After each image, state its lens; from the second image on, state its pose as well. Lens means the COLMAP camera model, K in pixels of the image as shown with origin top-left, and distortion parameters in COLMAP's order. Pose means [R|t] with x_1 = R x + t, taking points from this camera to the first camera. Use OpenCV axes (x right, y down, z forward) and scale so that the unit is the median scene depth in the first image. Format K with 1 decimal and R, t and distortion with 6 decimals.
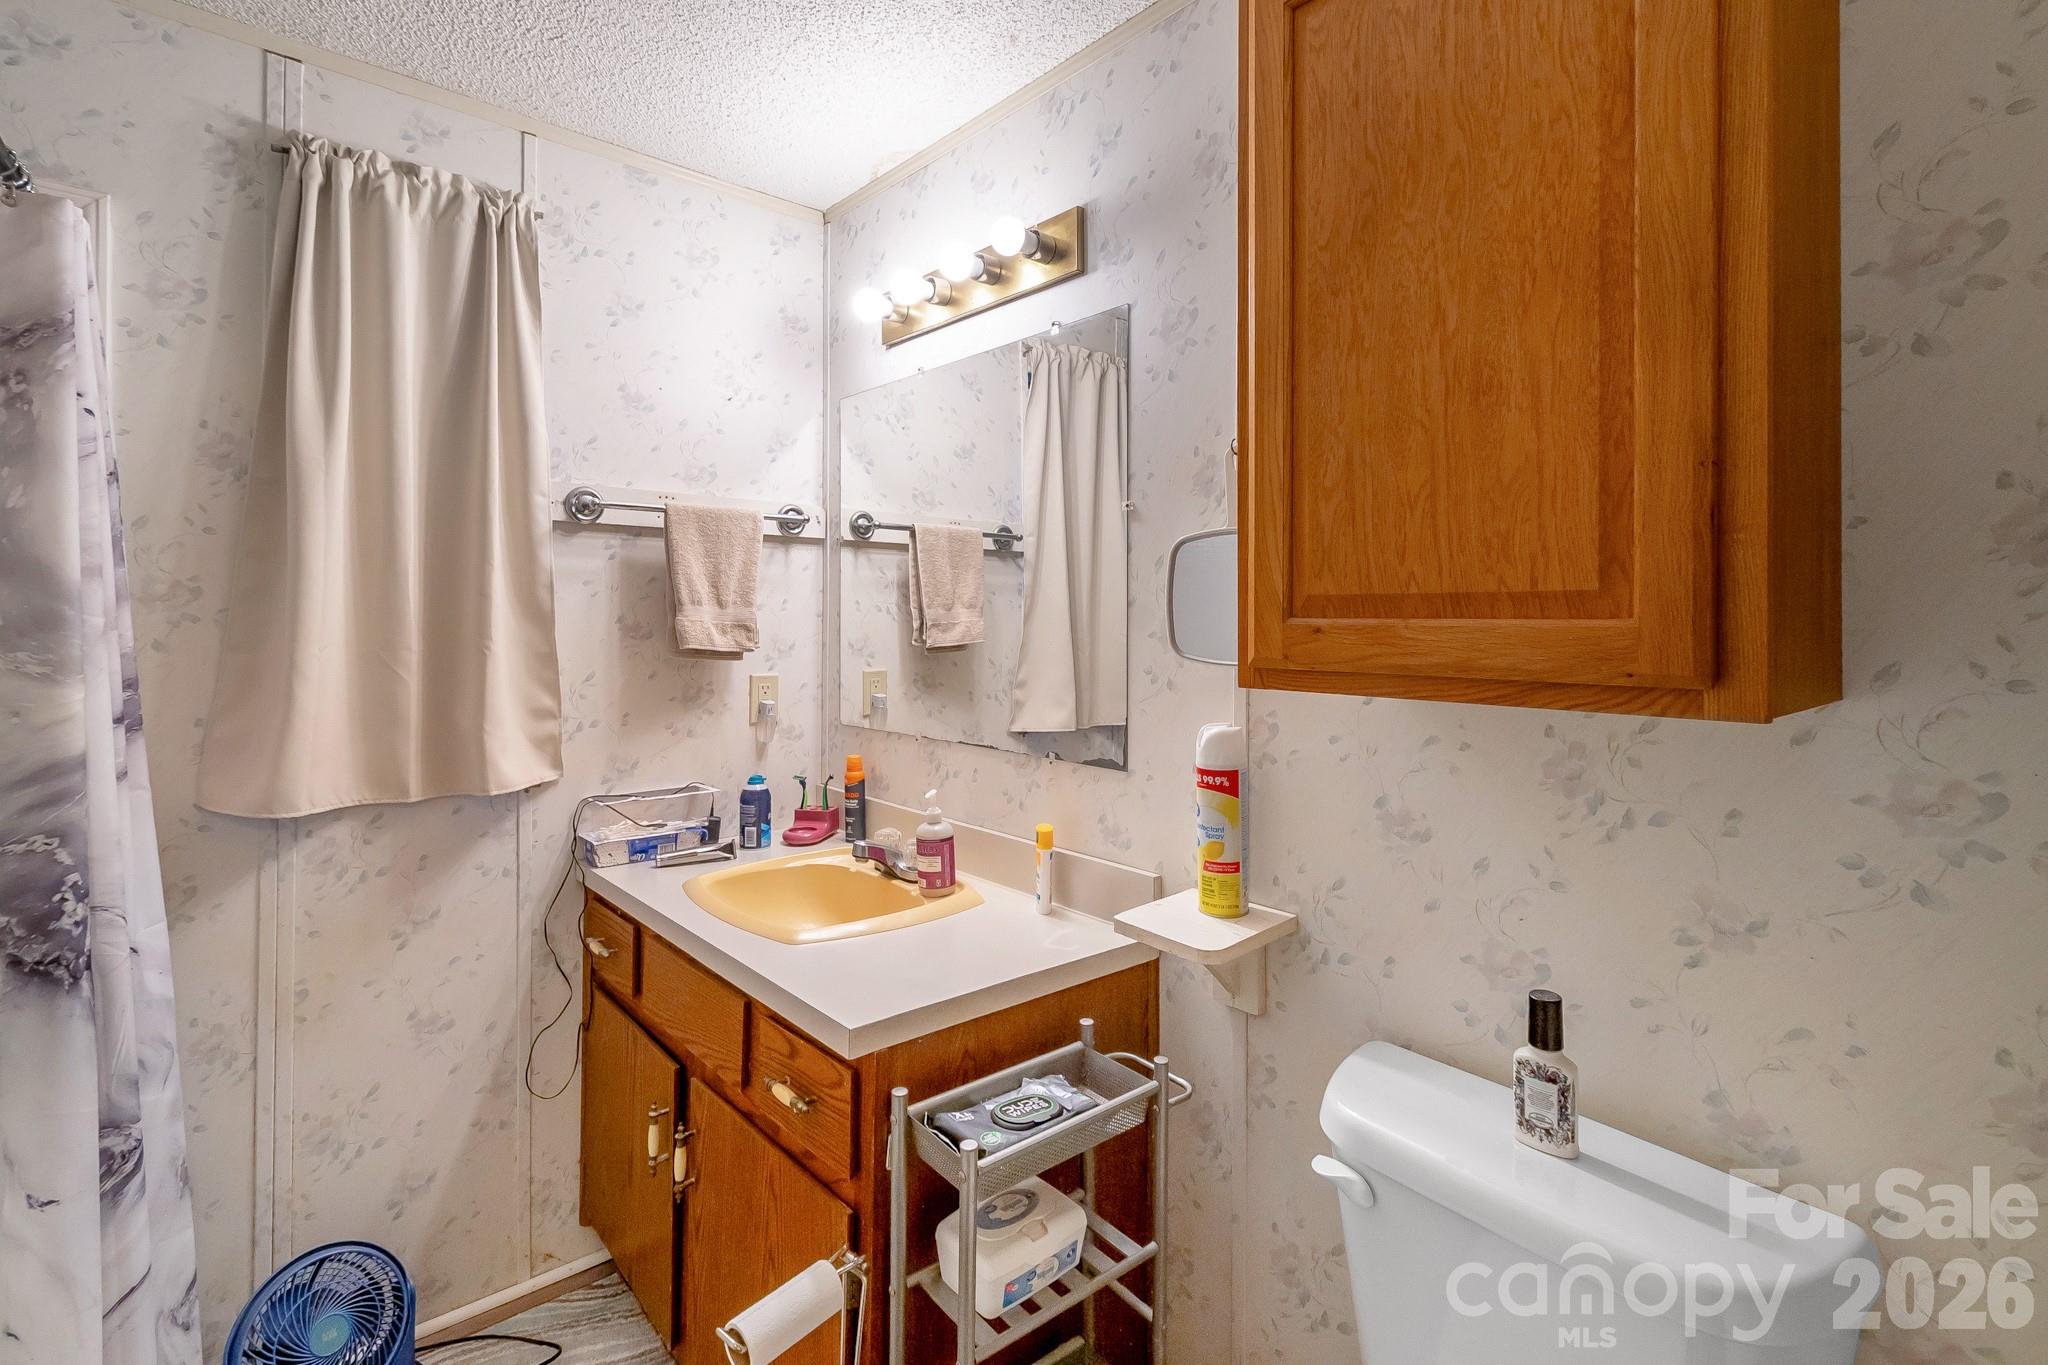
lens RADIAL K [[955.4, 0, 1034.7], [0, 955.4, 617.0], [0, 0, 1]] dist [-0.000626, -0.000157]
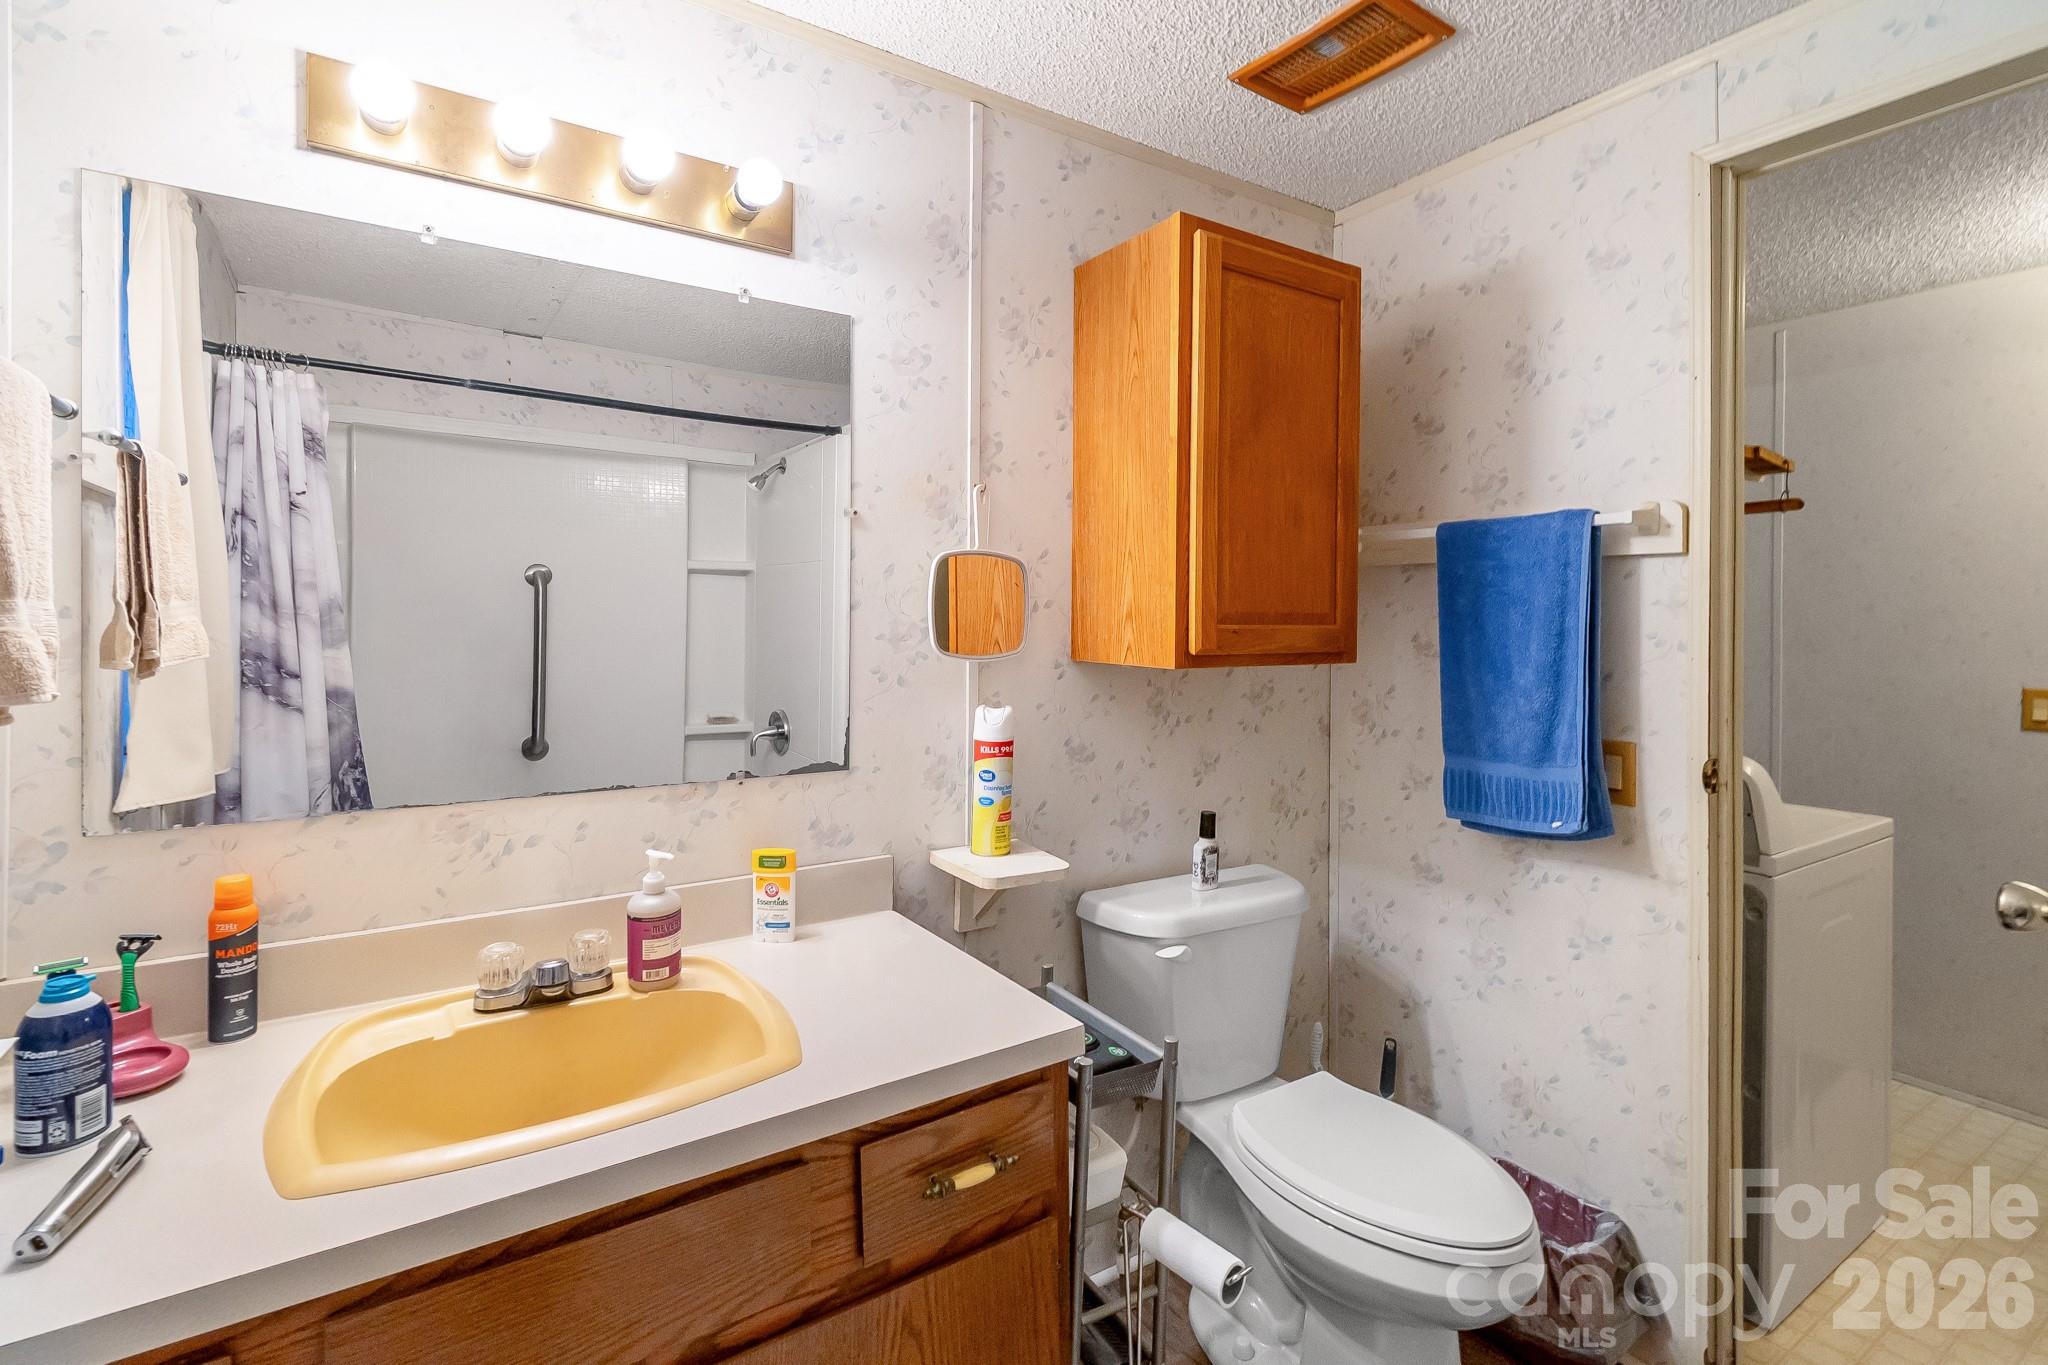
lens RADIAL K [[955.4, 0, 1034.7], [0, 955.4, 617.0], [0, 0, 1]] dist [-0.000626, -0.000157]
pose [[0.132650, -0.006685, 0.991140, -0.825580], [-0.009928, 0.999918, 0.008073, -0.012757], [-0.991113, -0.010911, 0.132572, 0.609924]]
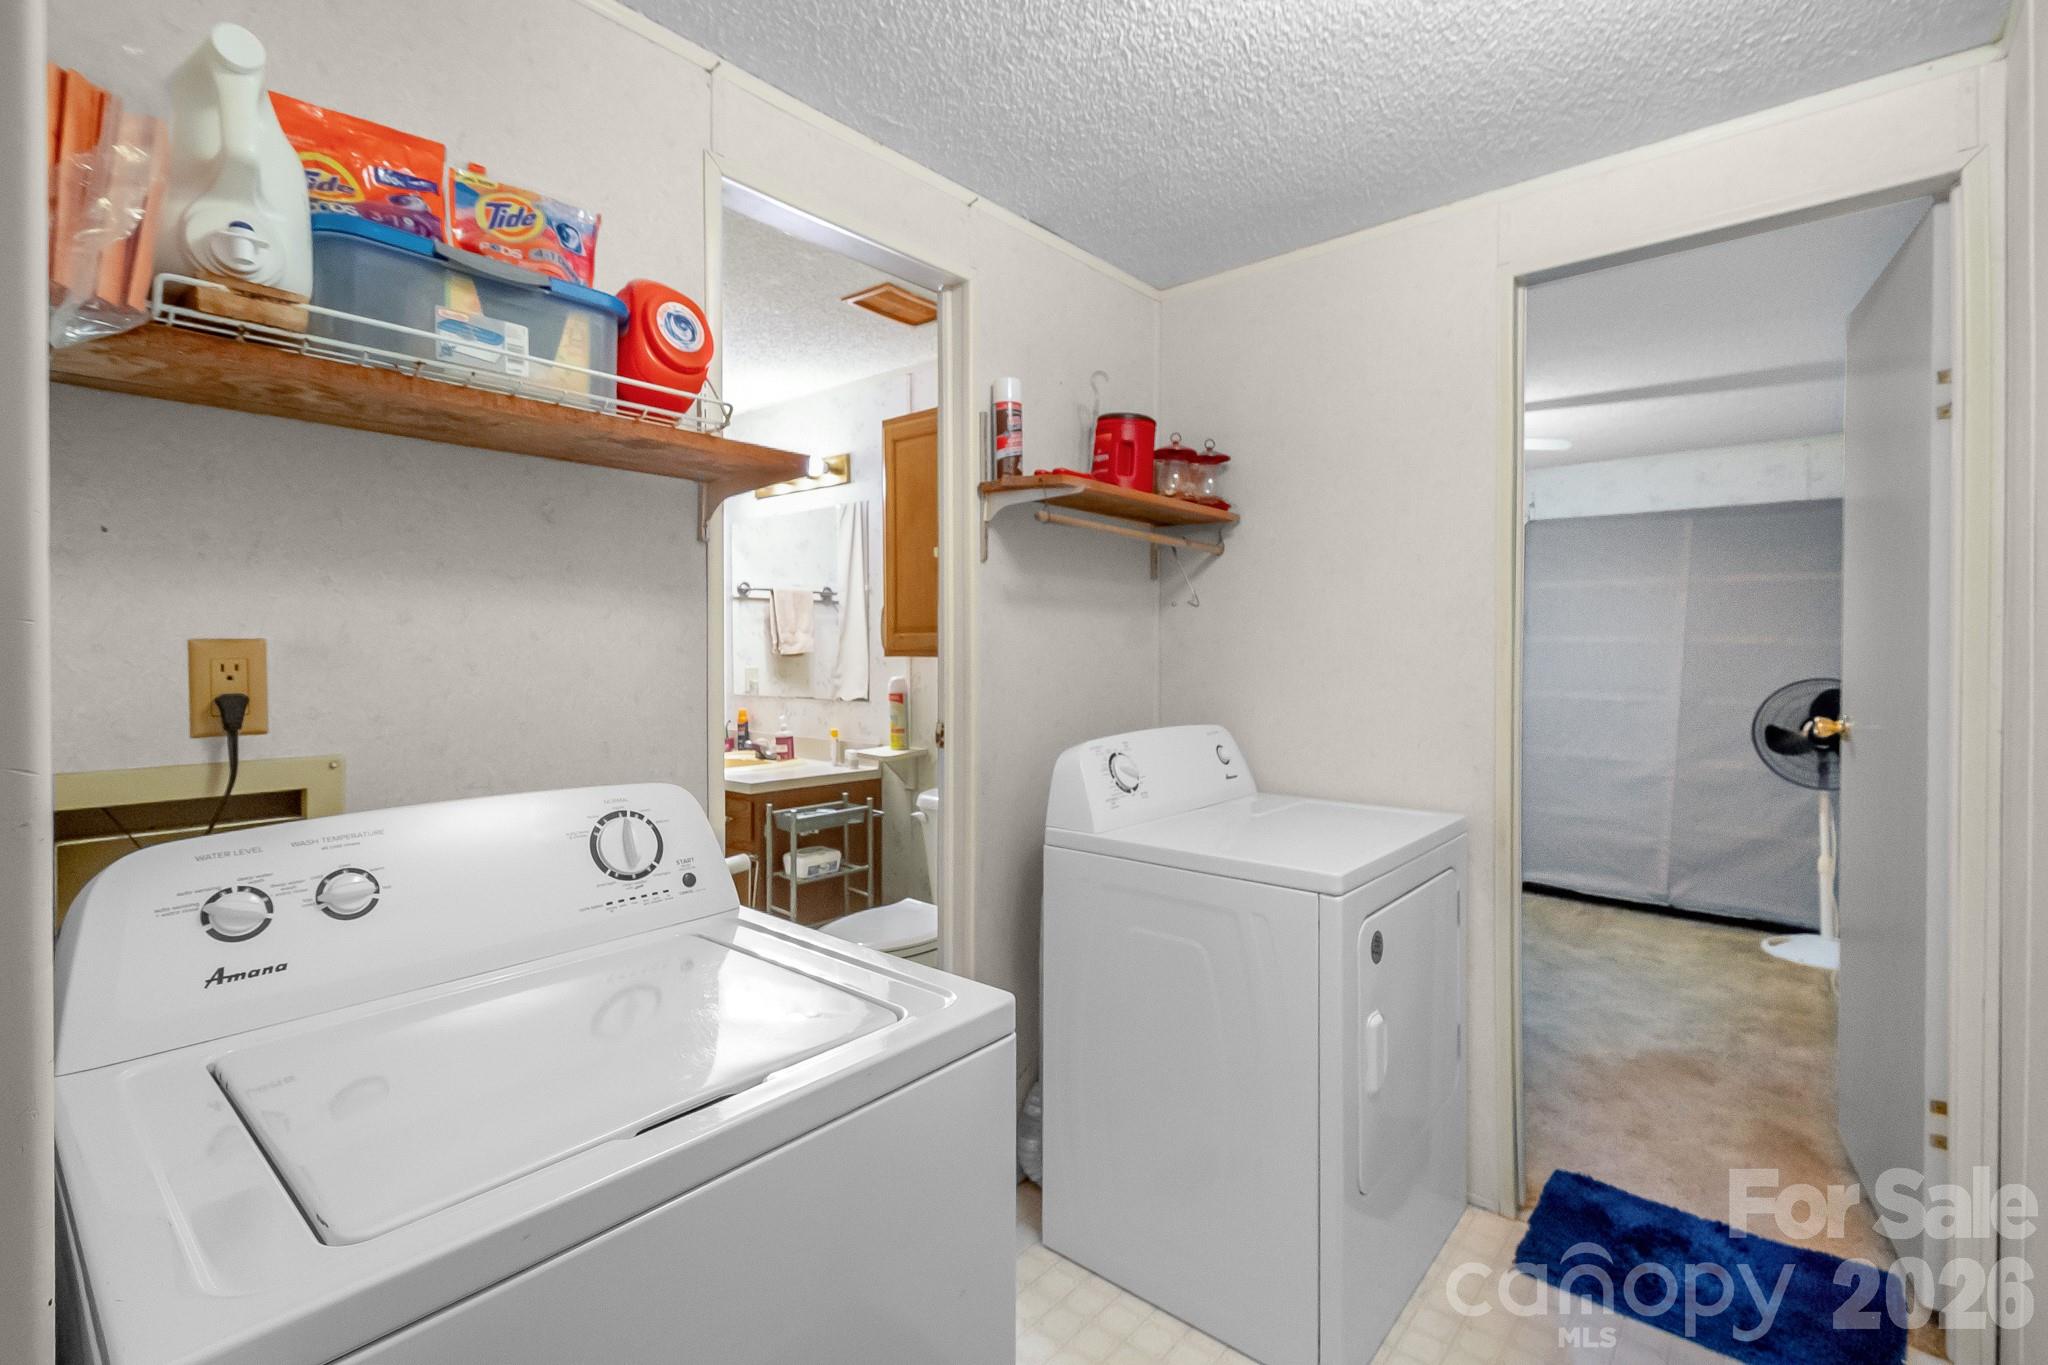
lens RADIAL K [[915.2, 0, 1062.6], [0, 915.2, 647.9], [0, 0, 1]] dist [0.001111, 0.000016]
pose [[0.984194, -0.010522, 0.176781, 0.156472], [0.009964, 0.999942, 0.004043, 0.024756], [-0.176813, -0.002218, 0.984242, -1.190906]]
